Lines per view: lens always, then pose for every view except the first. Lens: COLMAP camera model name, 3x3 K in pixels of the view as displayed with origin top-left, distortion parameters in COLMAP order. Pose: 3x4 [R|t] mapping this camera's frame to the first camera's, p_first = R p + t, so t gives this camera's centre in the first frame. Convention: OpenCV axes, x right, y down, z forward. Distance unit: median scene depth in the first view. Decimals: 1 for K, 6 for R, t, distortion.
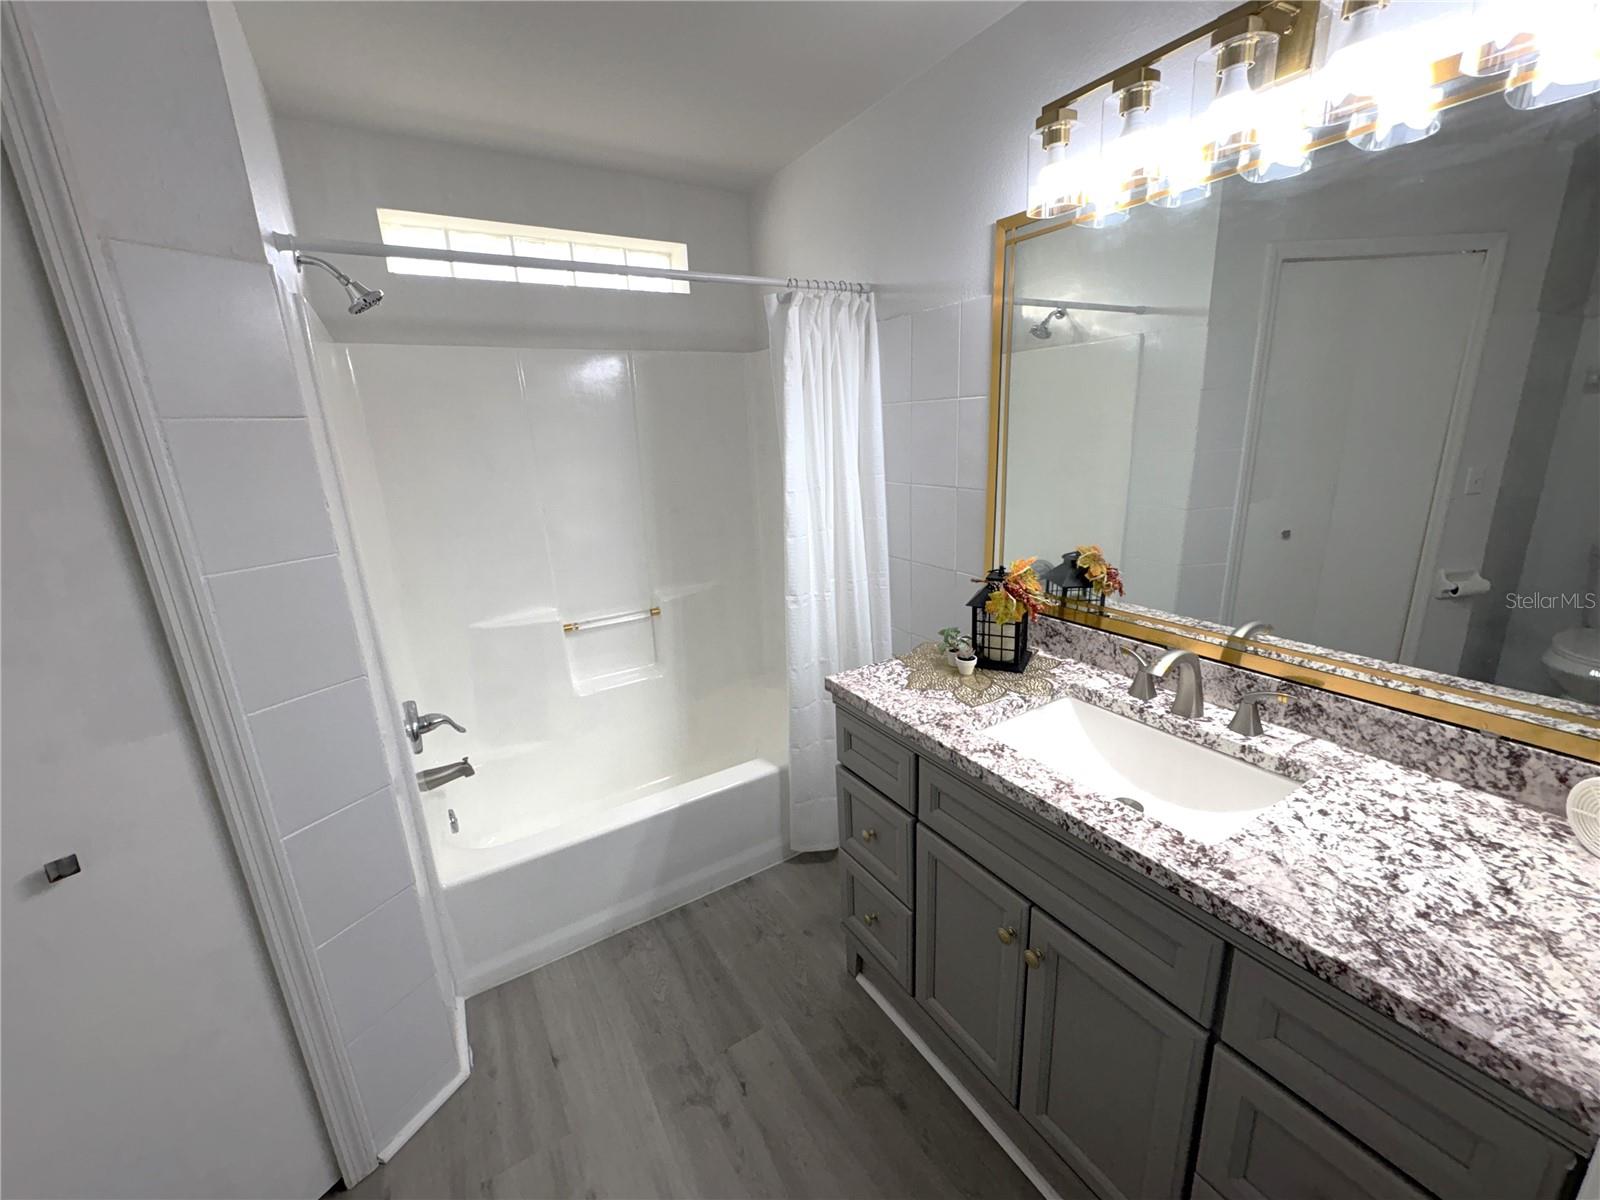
lens RADIAL K [[635.6, 0, 798.5], [0, 635.6, 599.2], [0, 0, 1]] dist [0.000323, 0.000034]
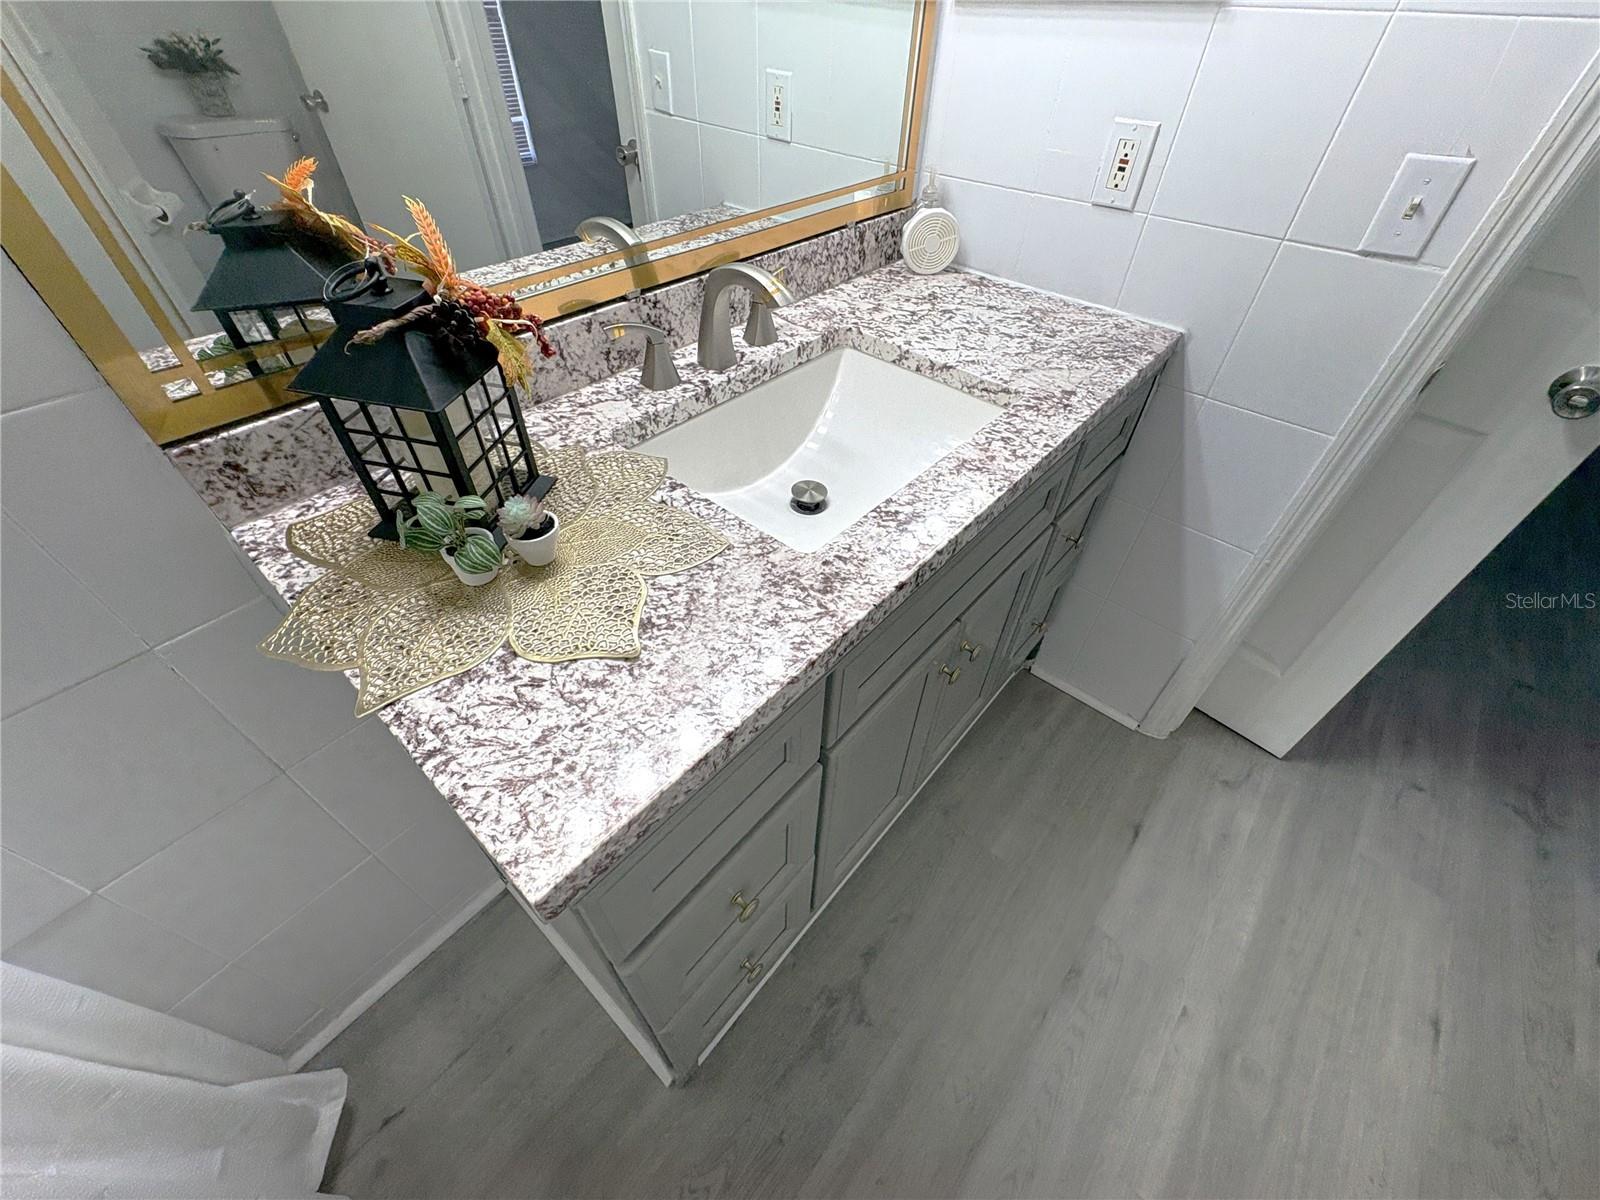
lens RADIAL K [[635.6, 0, 801.5], [0, 635.6, 600.7], [0, 0, 1]] dist [0.000323, 0.000034]
pose [[-0.298277, -0.645029, 0.703540, -0.093930], [0.248320, 0.659269, 0.709720, -0.115796], [-0.921611, 0.386396, -0.036471, 0.885118]]
